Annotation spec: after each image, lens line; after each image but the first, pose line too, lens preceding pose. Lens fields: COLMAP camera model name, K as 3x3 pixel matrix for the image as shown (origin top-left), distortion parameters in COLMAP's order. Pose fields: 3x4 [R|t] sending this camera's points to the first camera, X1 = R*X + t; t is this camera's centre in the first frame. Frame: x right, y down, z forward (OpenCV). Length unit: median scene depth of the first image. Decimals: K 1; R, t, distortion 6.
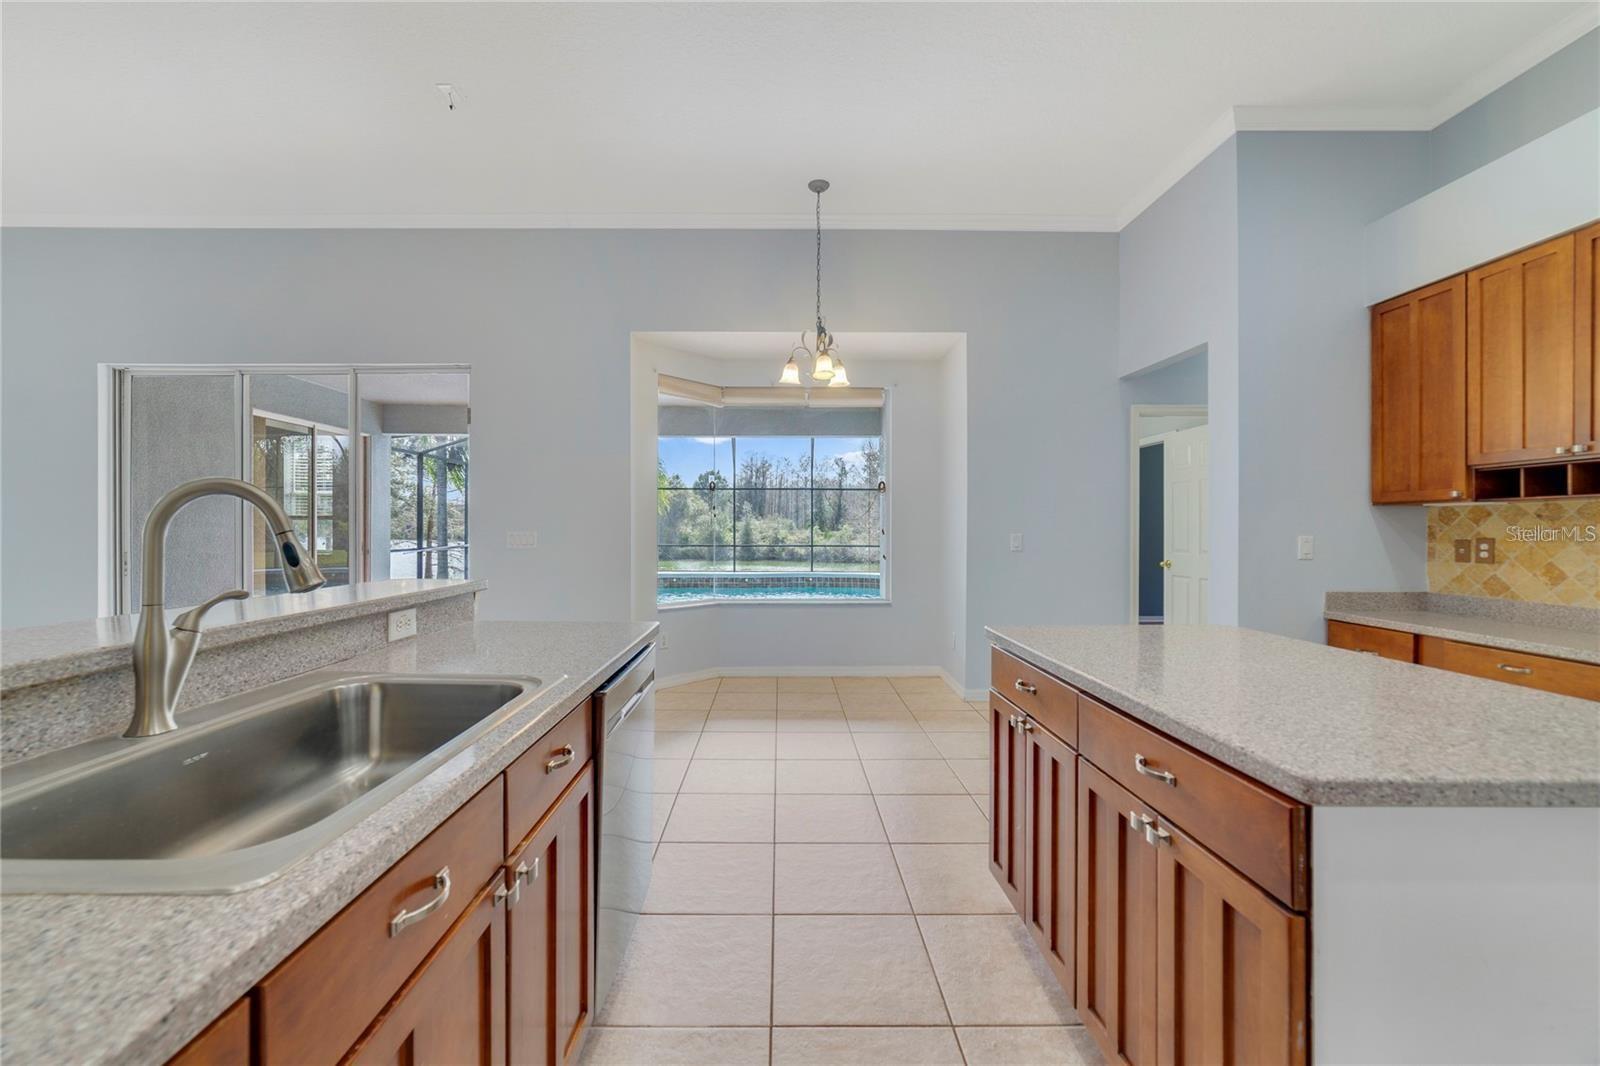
lens RADIAL K [[617.7, 0, 788.9], [0, 617.7, 525.6], [0, 0, 1]] dist [-0.009197, 0.000135]
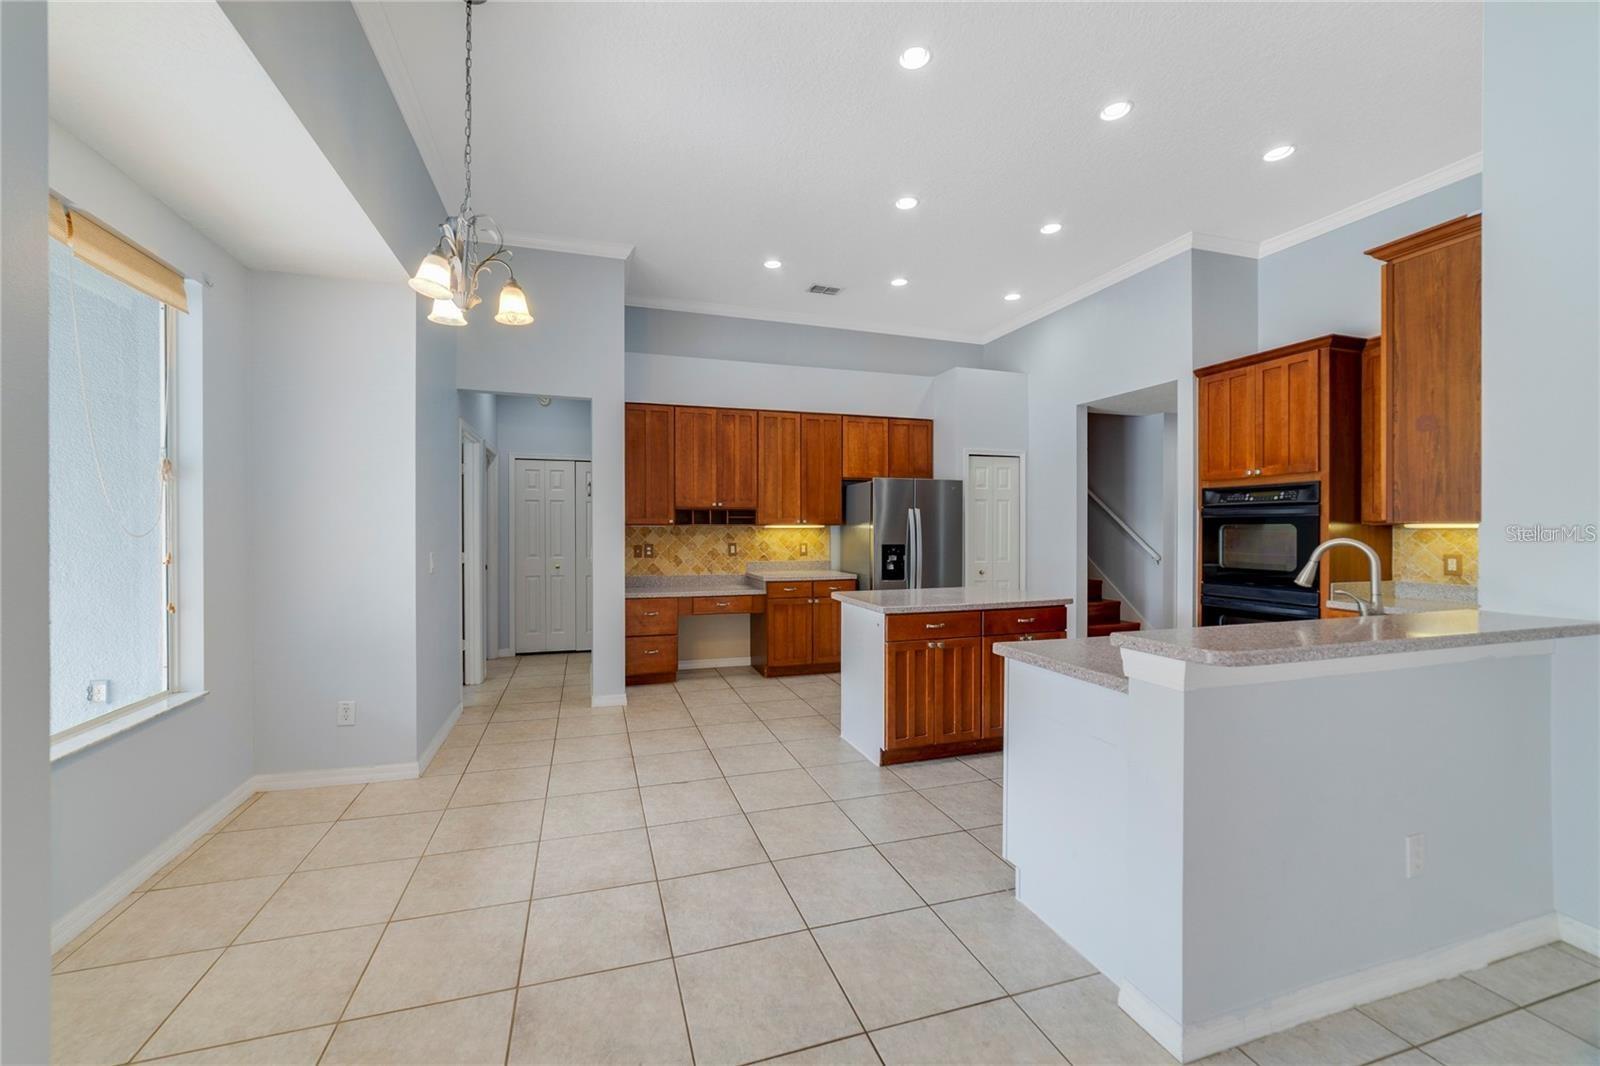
lens RADIAL K [[636.4, 0, 784.0], [0, 636.4, 532.9], [0, 0, 1]] dist [-0.009906, -0.000002]
pose [[-0.290109, -0.011199, 0.956928, -0.617884], [-0.000341, 0.999933, 0.011599, -0.026757], [-0.956994, 0.003039, -0.290093, 0.852076]]
